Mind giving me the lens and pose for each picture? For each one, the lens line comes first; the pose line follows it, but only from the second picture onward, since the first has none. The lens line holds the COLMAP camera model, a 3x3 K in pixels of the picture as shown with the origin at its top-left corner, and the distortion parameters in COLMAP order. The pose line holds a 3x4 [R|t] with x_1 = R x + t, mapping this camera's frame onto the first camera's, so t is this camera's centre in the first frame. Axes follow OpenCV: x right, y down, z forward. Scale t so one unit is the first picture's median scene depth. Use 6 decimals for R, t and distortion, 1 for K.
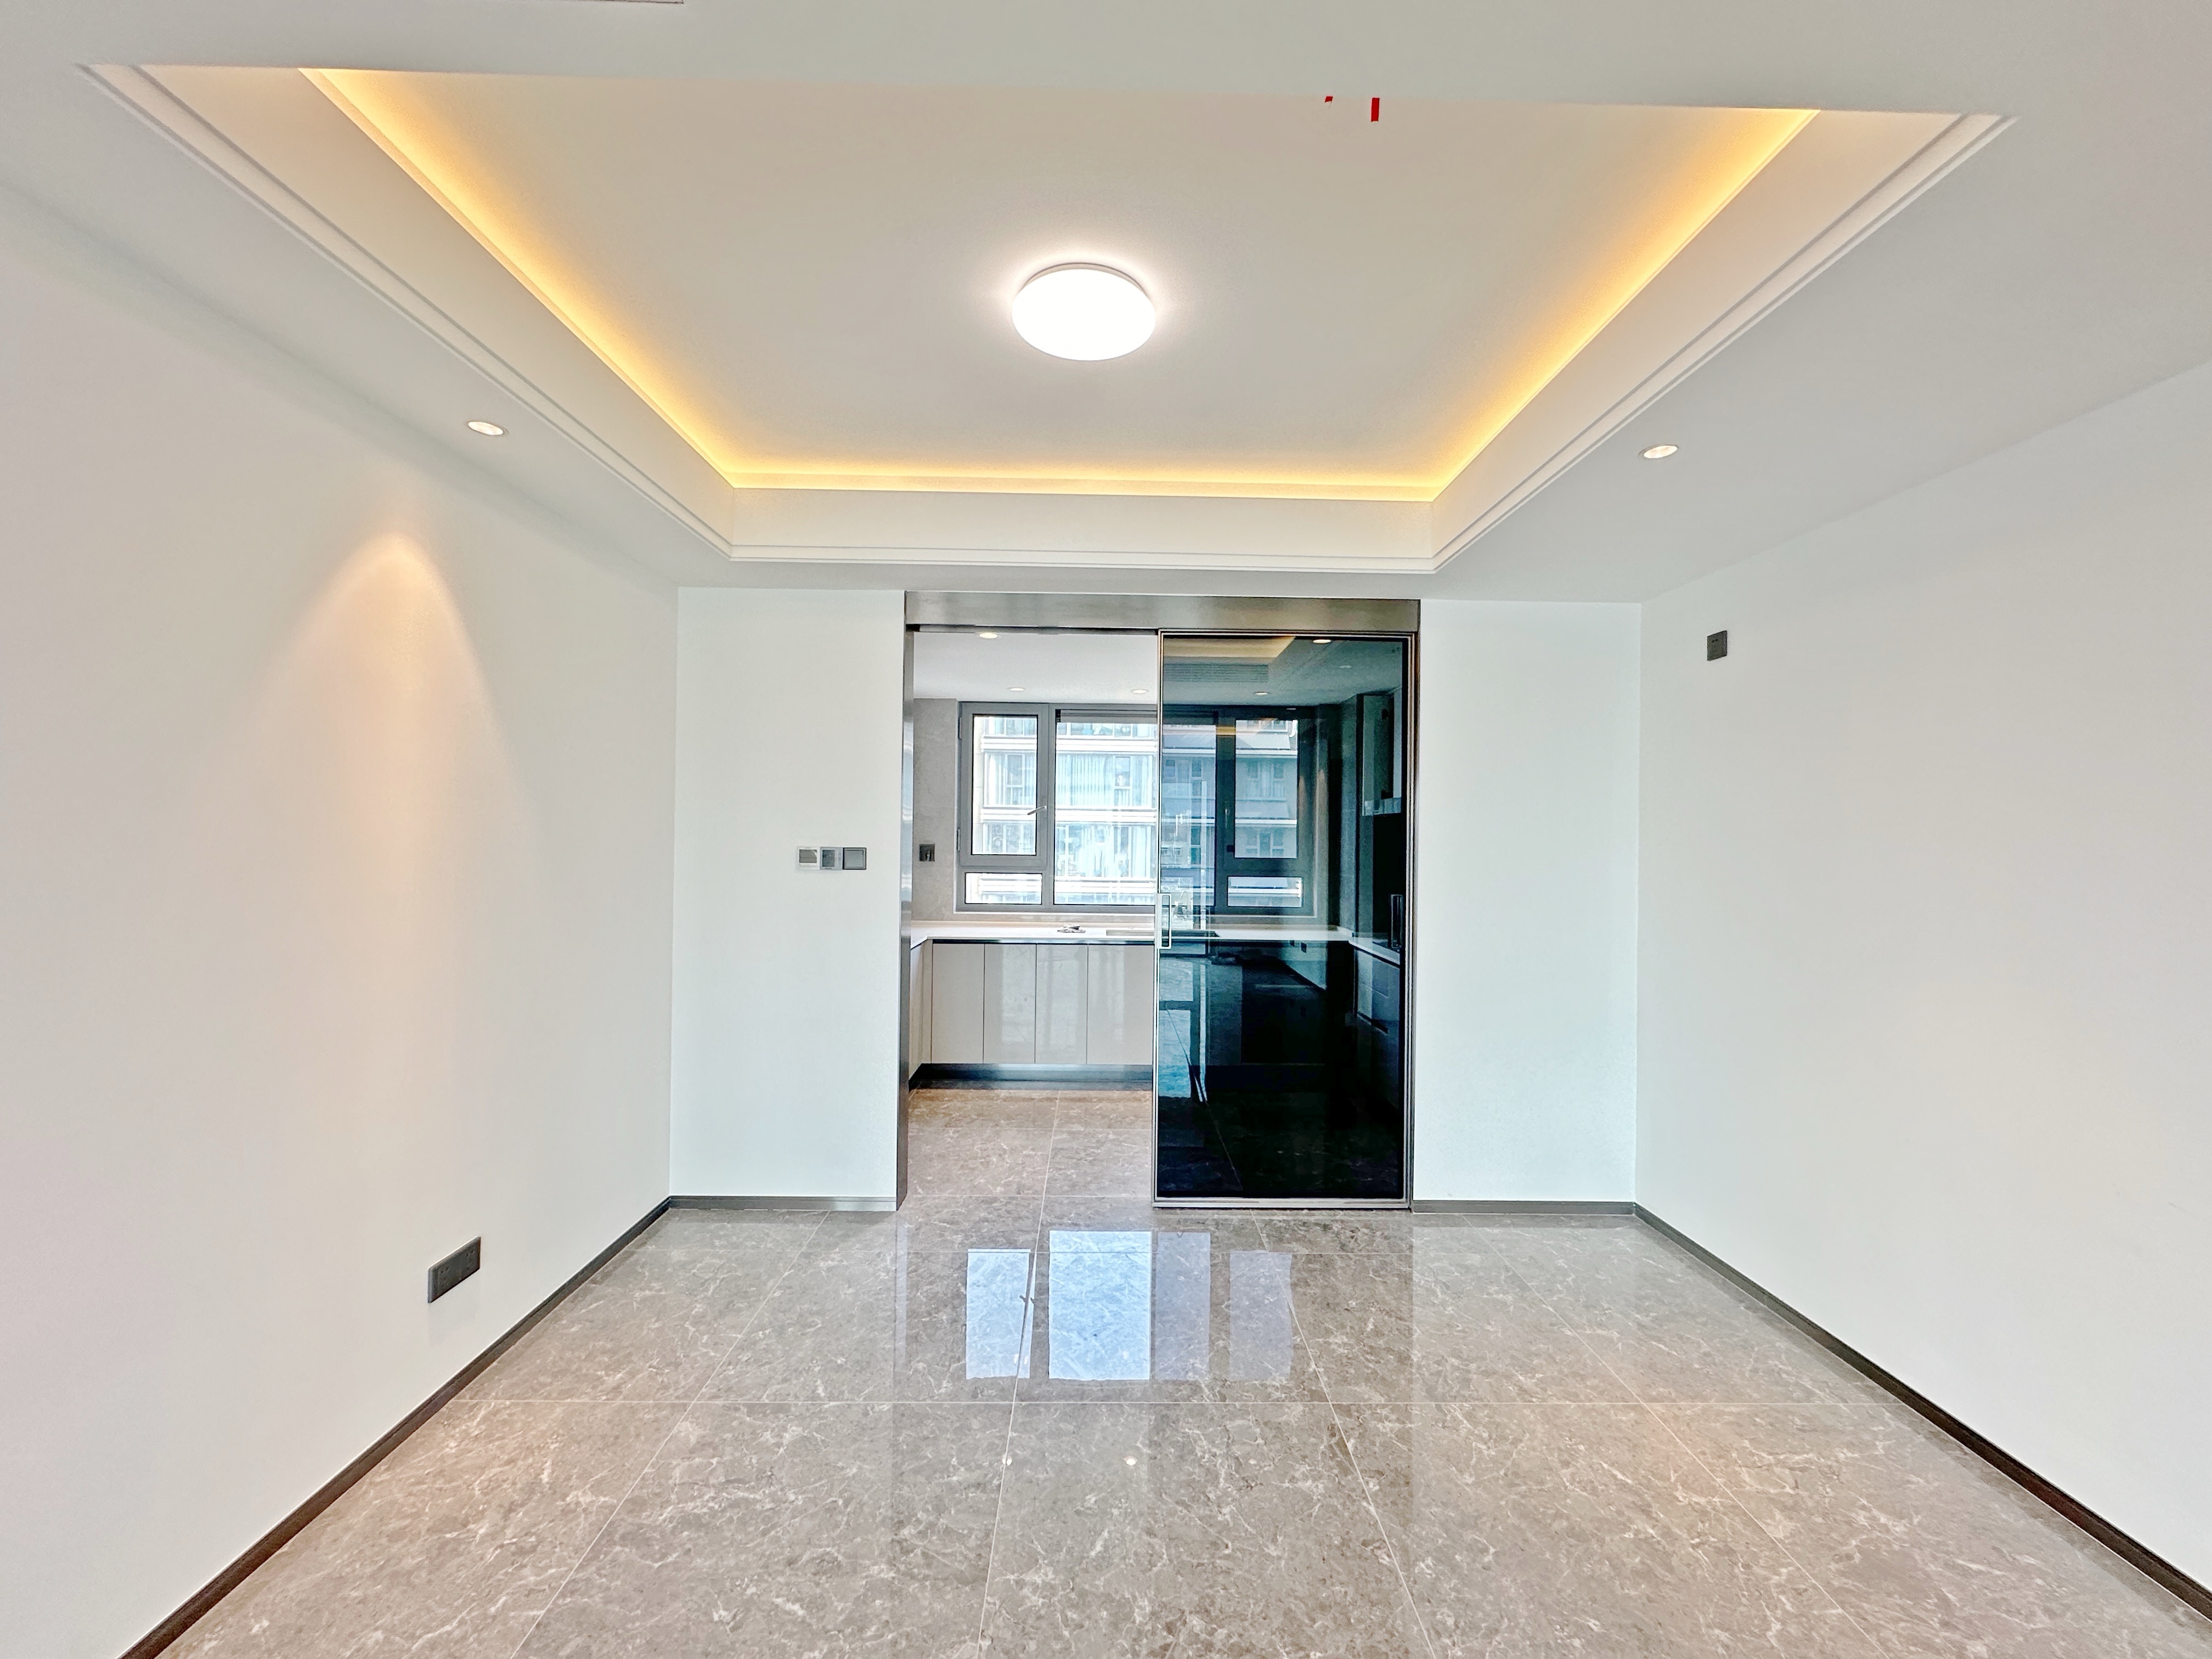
lens RADIAL K [[868.1, 0, 1112.4], [0, 868.1, 831.9], [0, 0, 1]] dist [-0.000437, 0.000011]
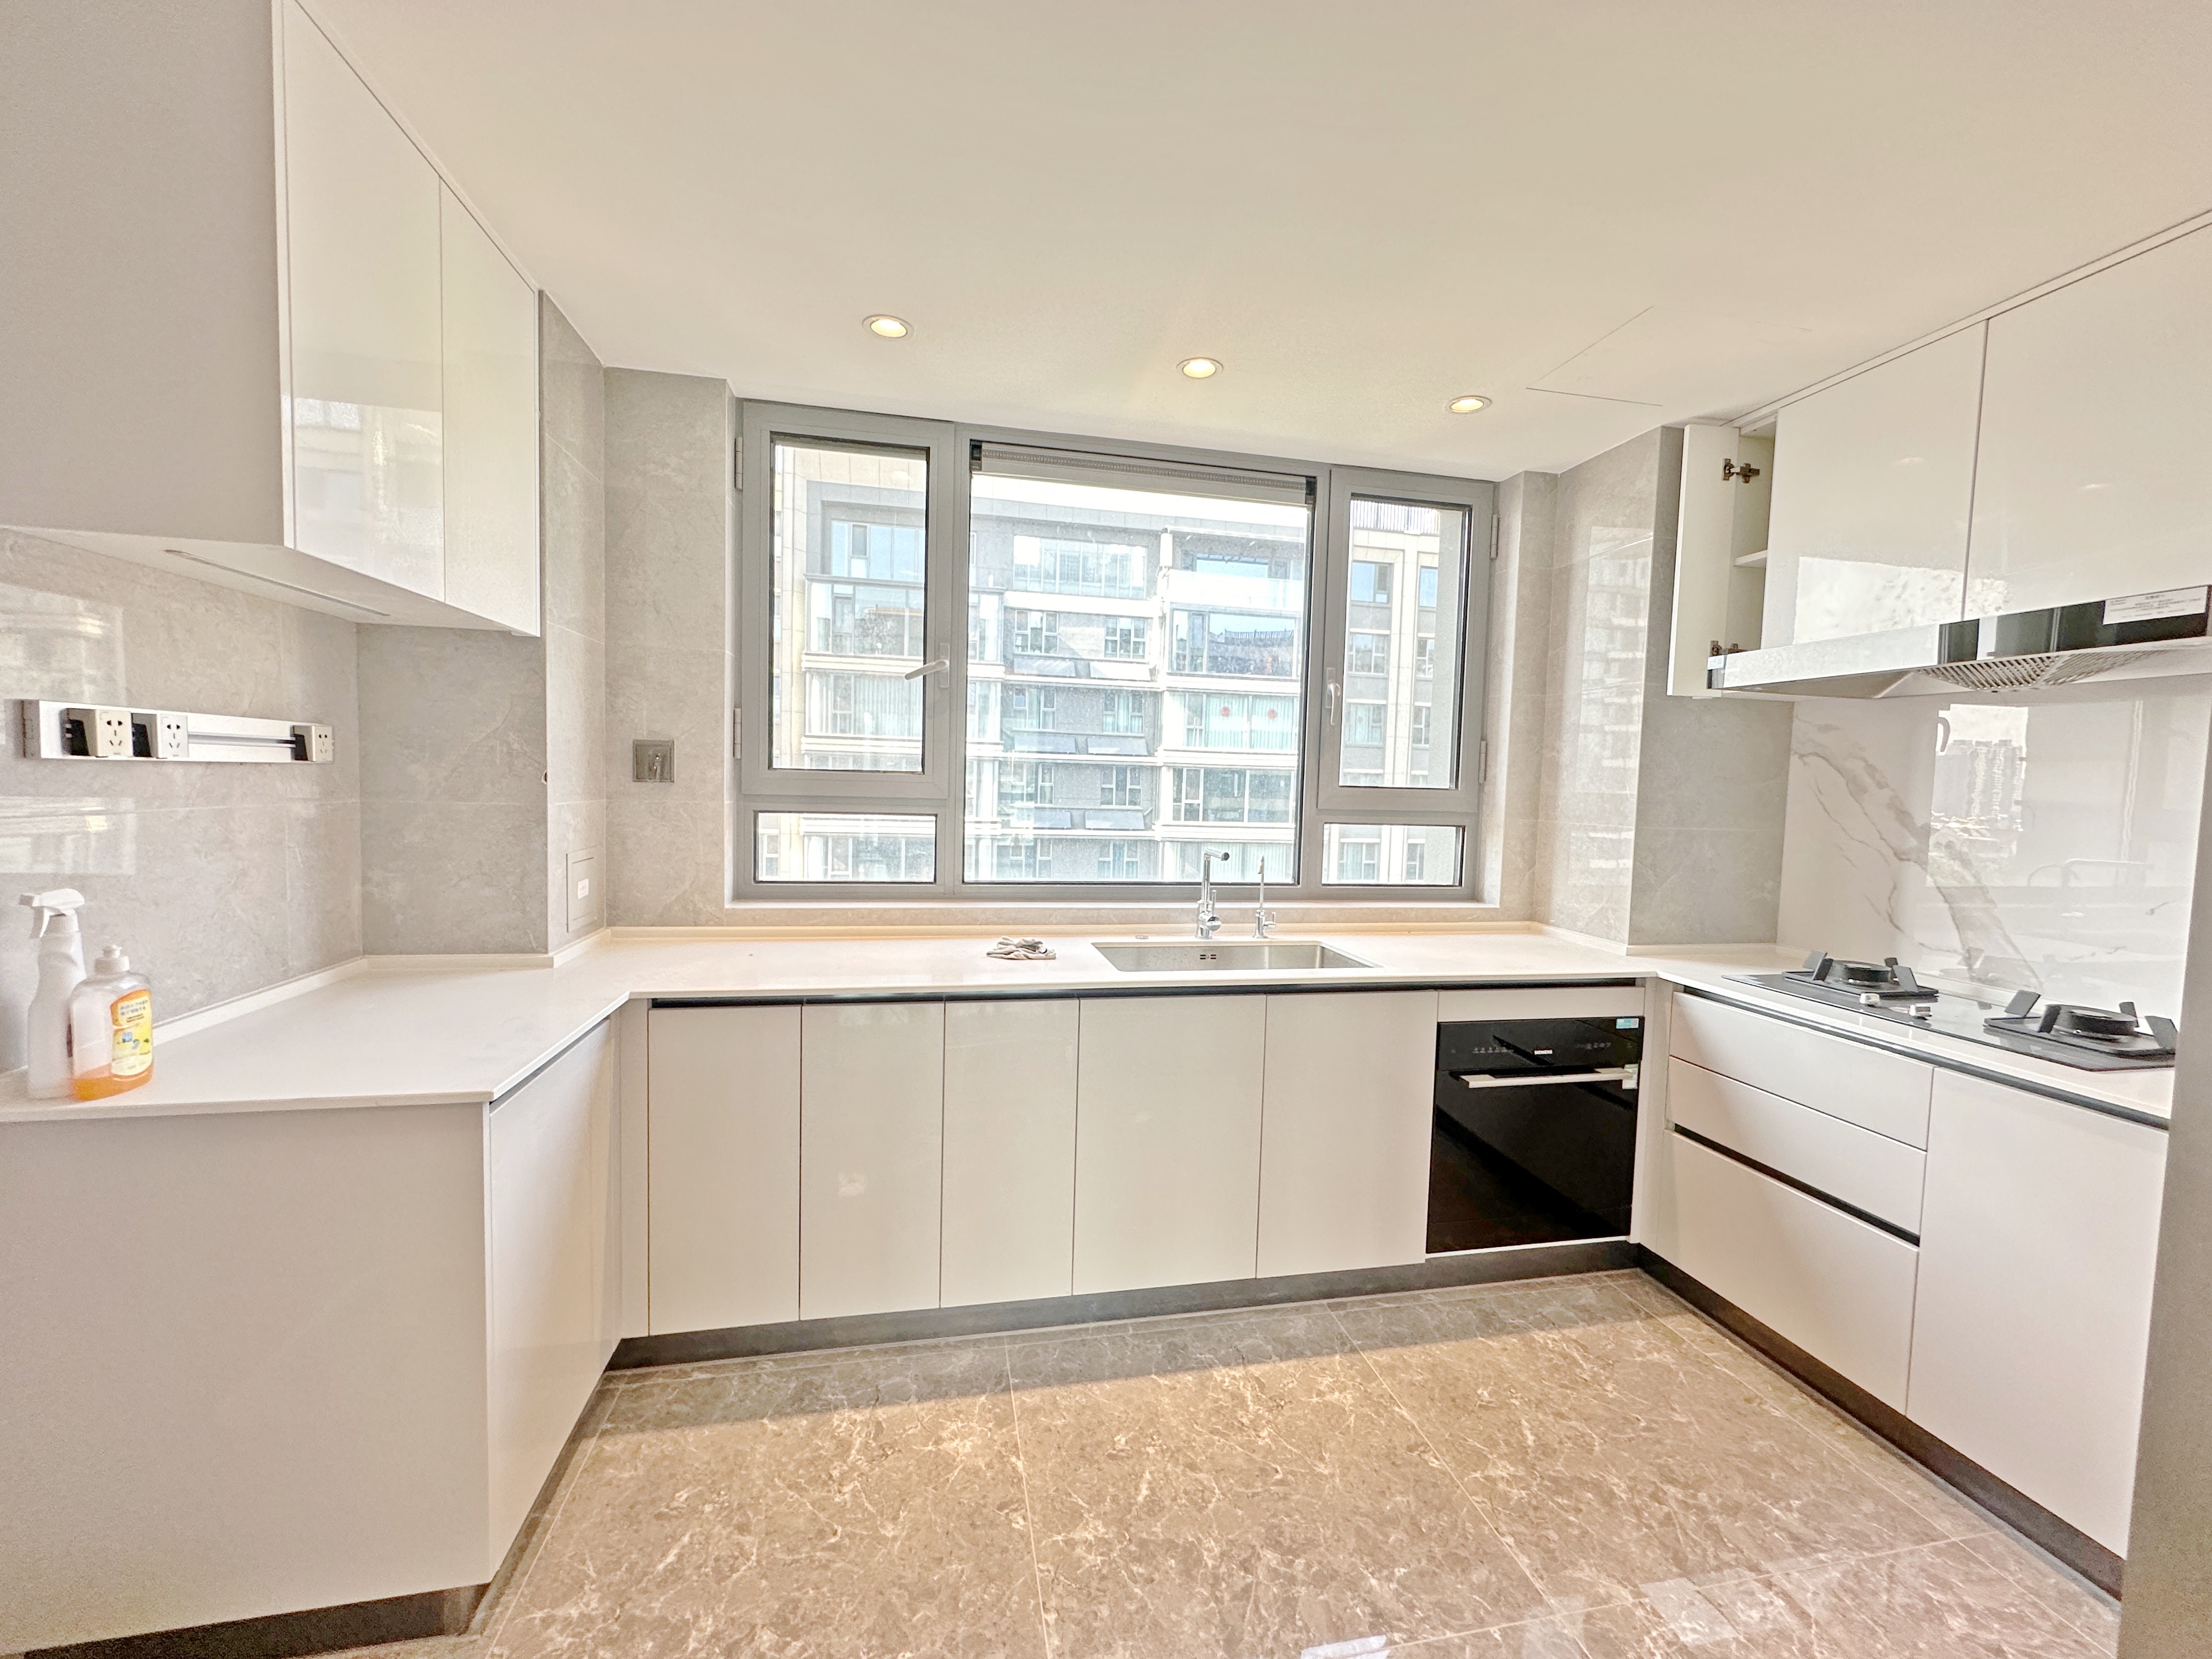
lens RADIAL K [[868.1, 0, 1112.4], [0, 868.1, 831.9], [0, 0, 1]] dist [-0.000437, 0.000011]
pose [[0.981530, 0.005832, 0.191217, -0.077595], [-0.020514, 0.996981, 0.074892, 0.021183], [-0.190203, -0.077431, 0.978687, 0.543312]]
